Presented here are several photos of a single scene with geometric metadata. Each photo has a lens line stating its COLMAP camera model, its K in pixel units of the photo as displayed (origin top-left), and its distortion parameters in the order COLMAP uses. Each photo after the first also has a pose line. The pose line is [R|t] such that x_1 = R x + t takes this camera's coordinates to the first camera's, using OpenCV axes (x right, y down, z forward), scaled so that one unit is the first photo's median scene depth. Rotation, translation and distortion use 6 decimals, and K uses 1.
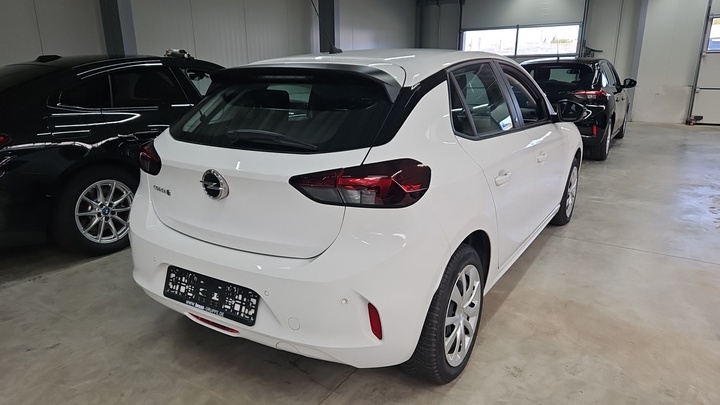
lens RADIAL K [[486.4, 0, 361.9], [0, 486.4, 204.9], [0, 0, 1]] dist [0.010765, -0.004390]
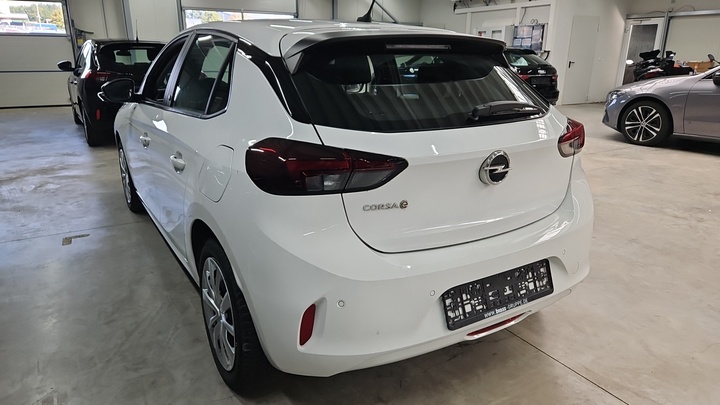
lens RADIAL K [[486.4, 0, 361.9], [0, 486.4, 204.9], [0, 0, 1]] dist [0.010765, -0.004390]
pose [[0.448726, -0.259024, 0.855308, -1.085059], [0.235984, 0.957448, 0.166150, -0.166306], [-0.861949, 0.127282, 0.490757, 0.725617]]
